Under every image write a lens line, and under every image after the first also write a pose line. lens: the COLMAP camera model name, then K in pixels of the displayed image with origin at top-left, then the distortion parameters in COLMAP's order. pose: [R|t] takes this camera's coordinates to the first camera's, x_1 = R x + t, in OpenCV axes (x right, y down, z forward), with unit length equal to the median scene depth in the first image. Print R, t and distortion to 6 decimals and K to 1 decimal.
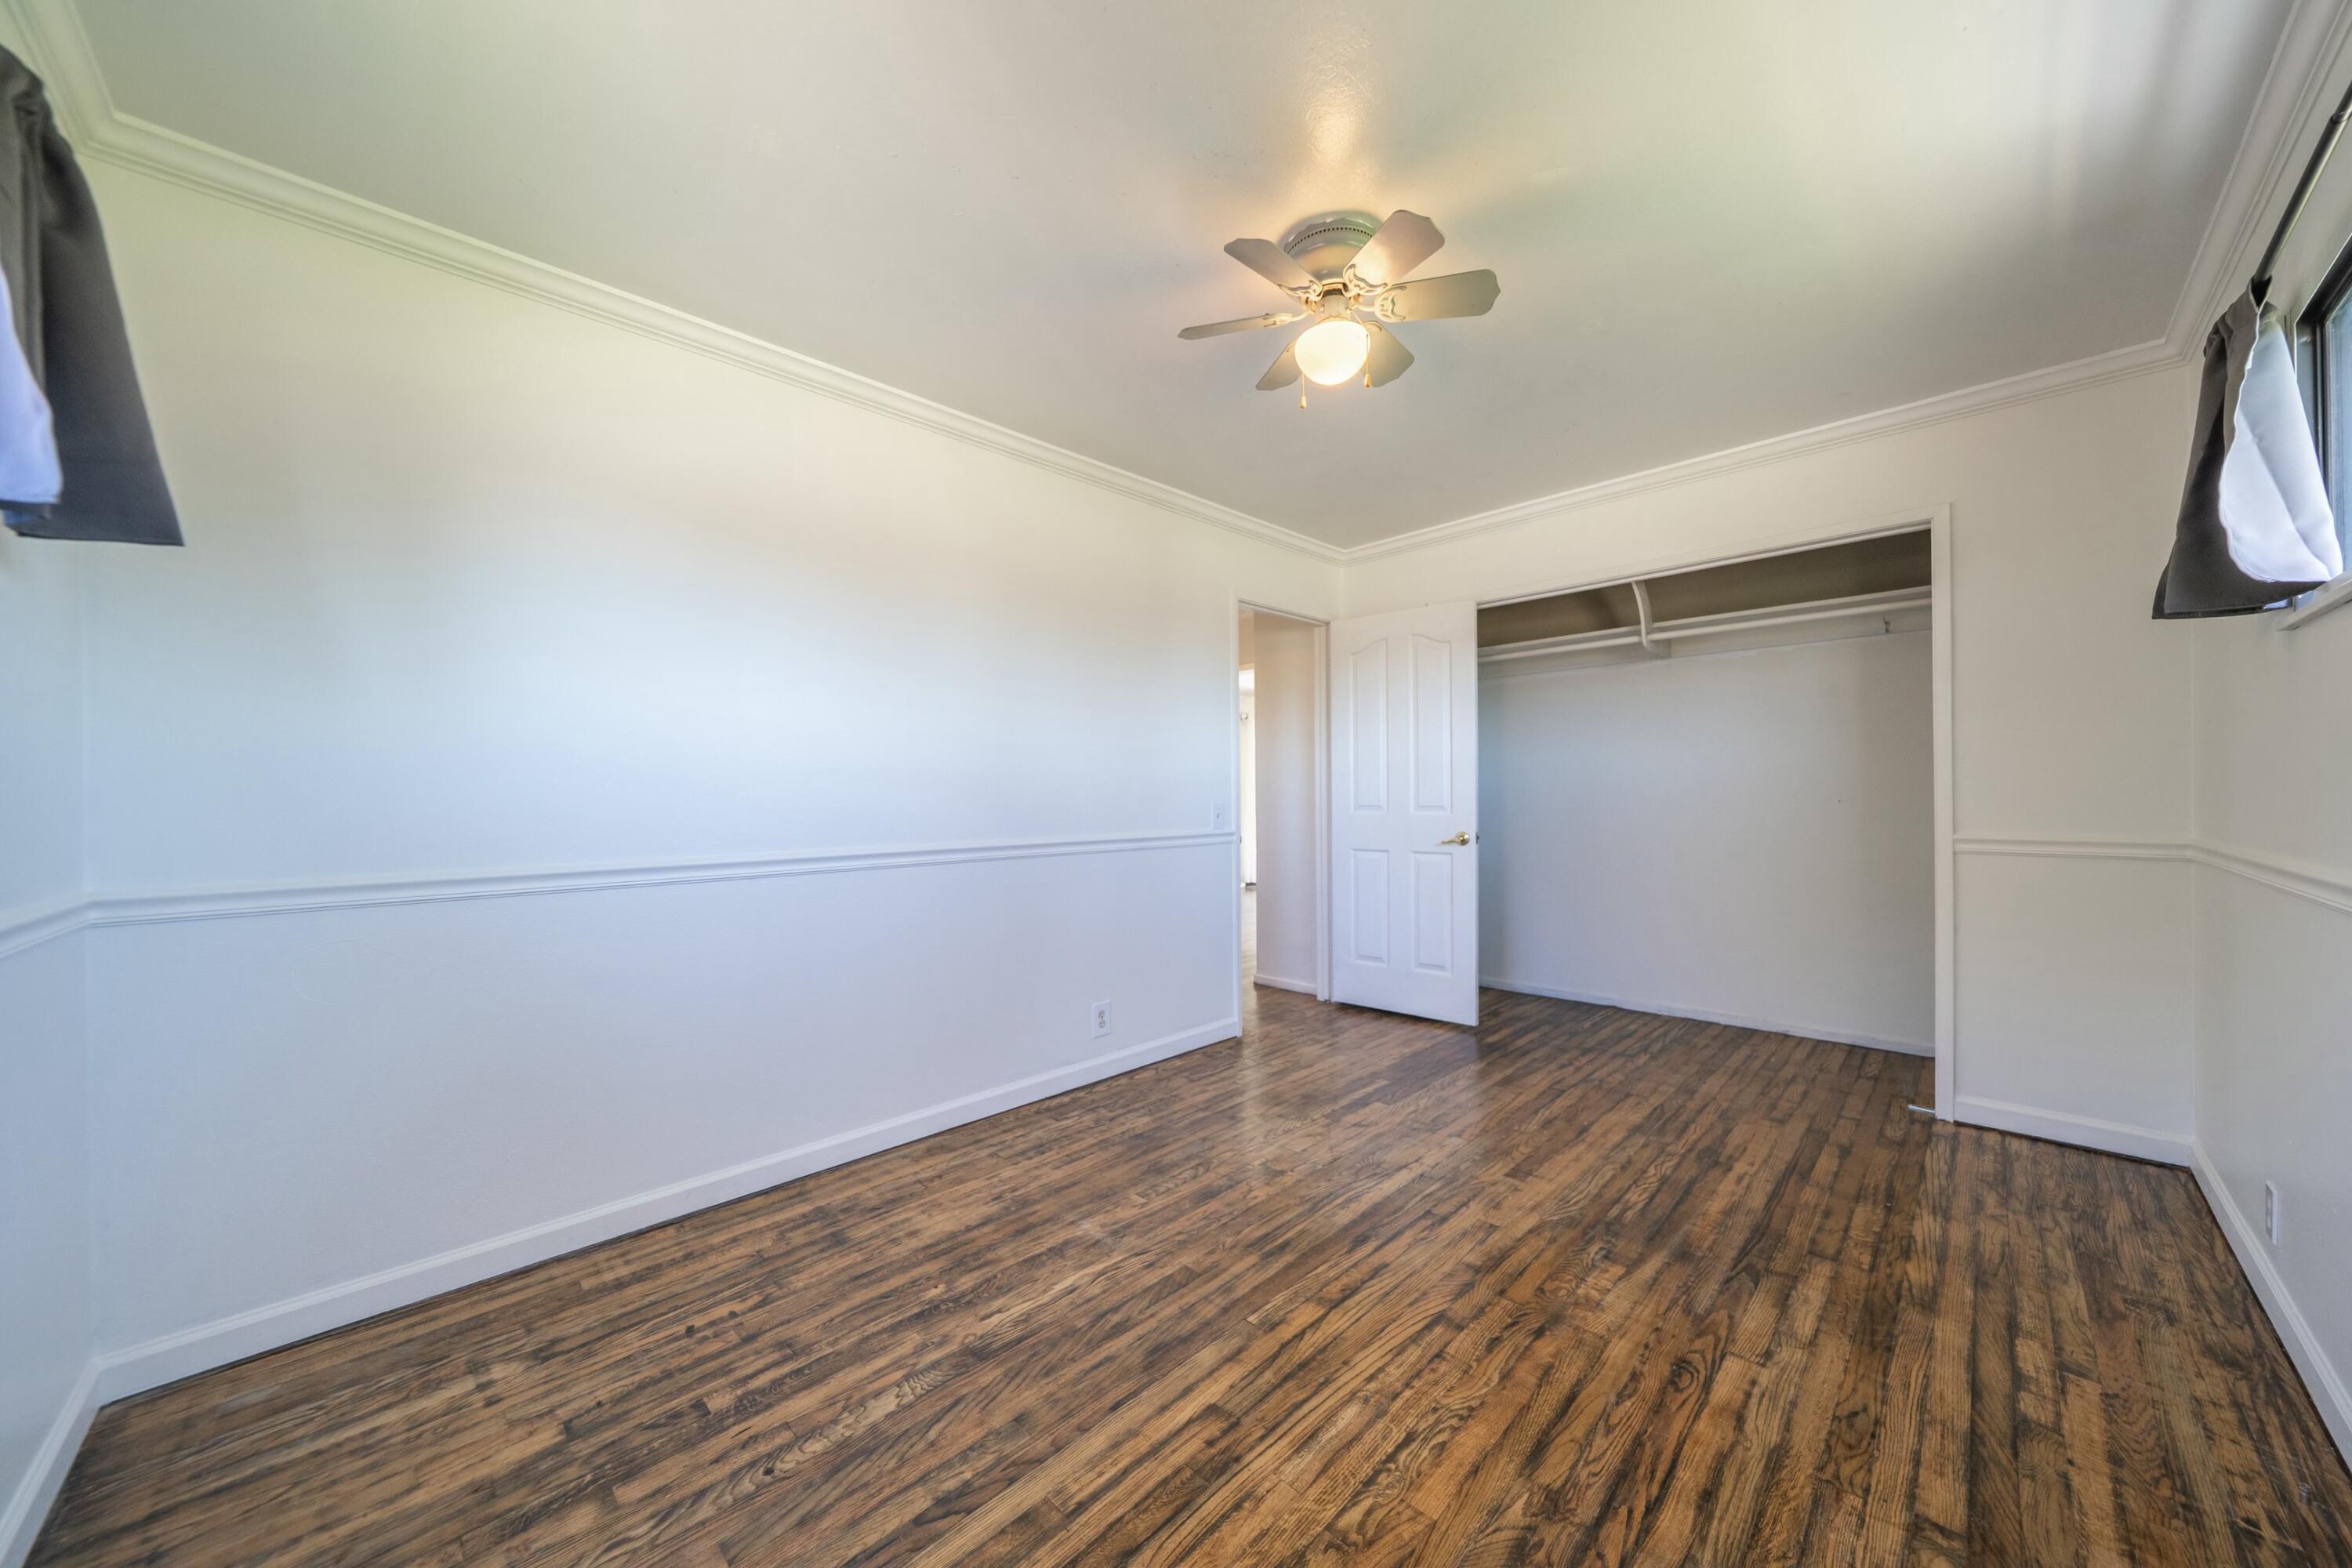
lens RADIAL K [[819.0, 0, 1167.9], [0, 819.0, 786.7], [0, 0, 1]] dist [-0.001216, 0.000006]
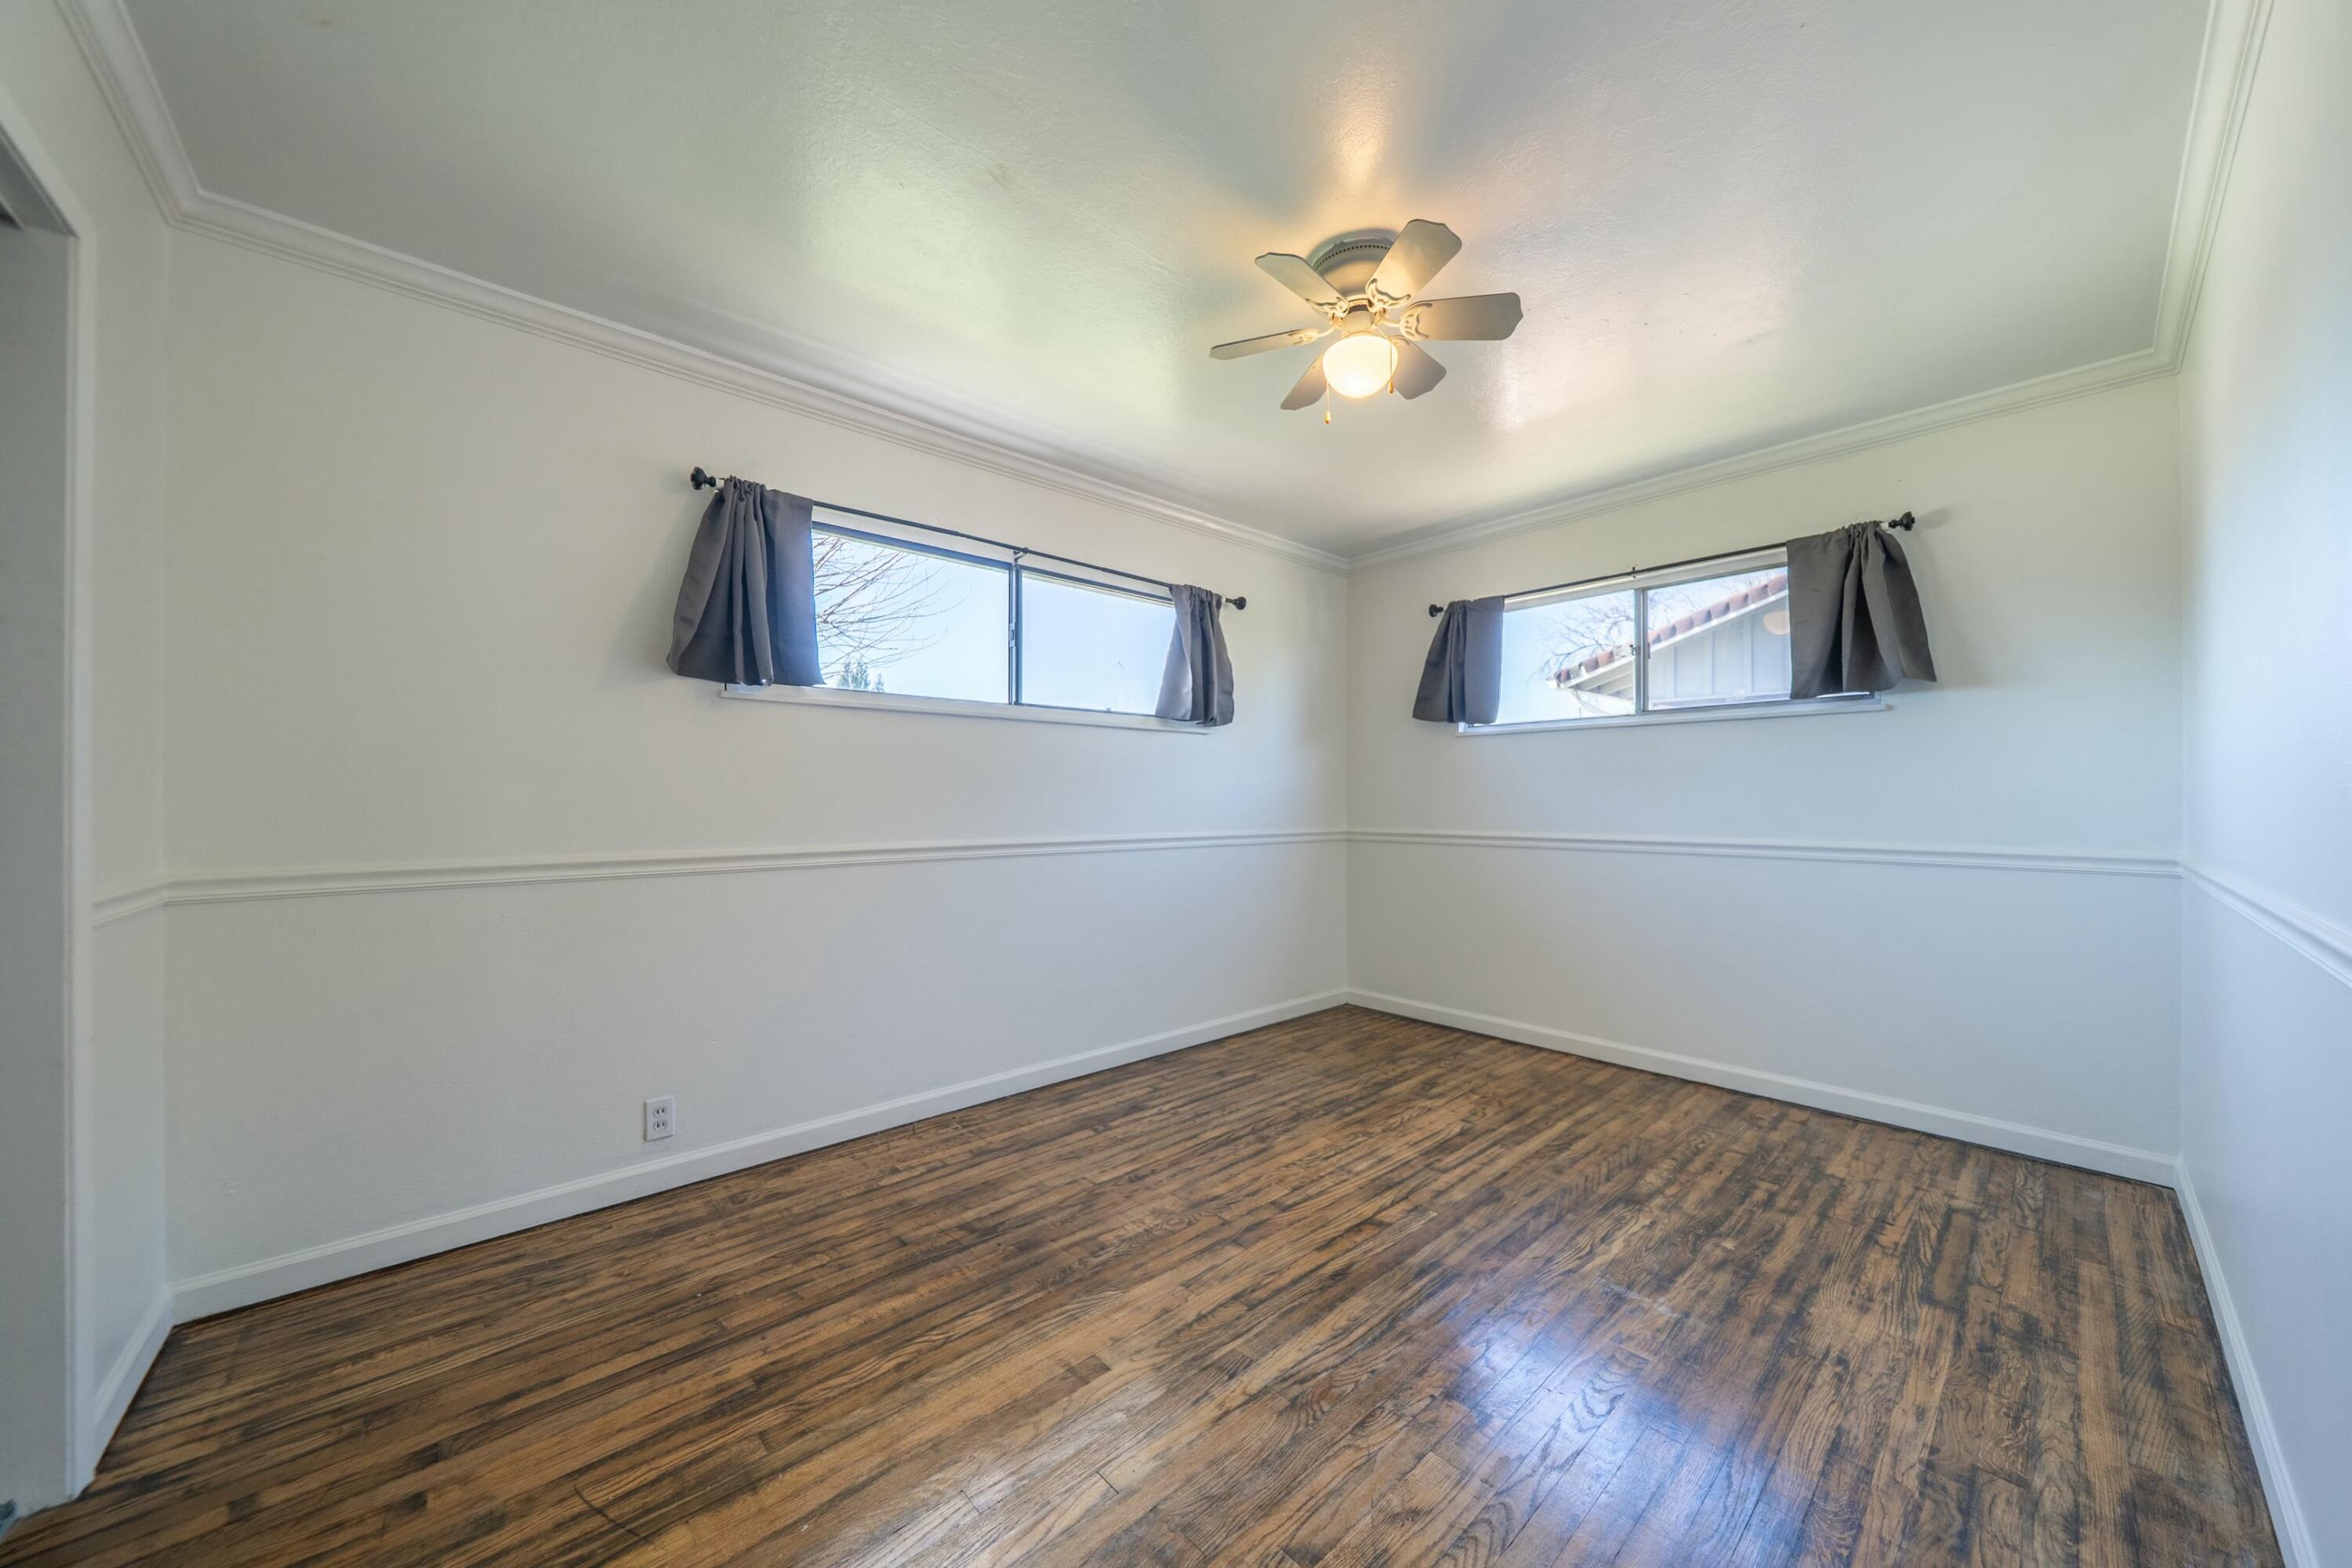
lens RADIAL K [[819.0, 0, 1165.4], [0, 819.0, 792.8], [0, 0, 1]] dist [-0.001216, 0.000006]
pose [[-0.998689, 0.008978, 0.050390, 0.439139], [0.008144, 0.999827, -0.016742, 0.016243], [-0.050531, -0.016310, -0.998589, 2.251335]]
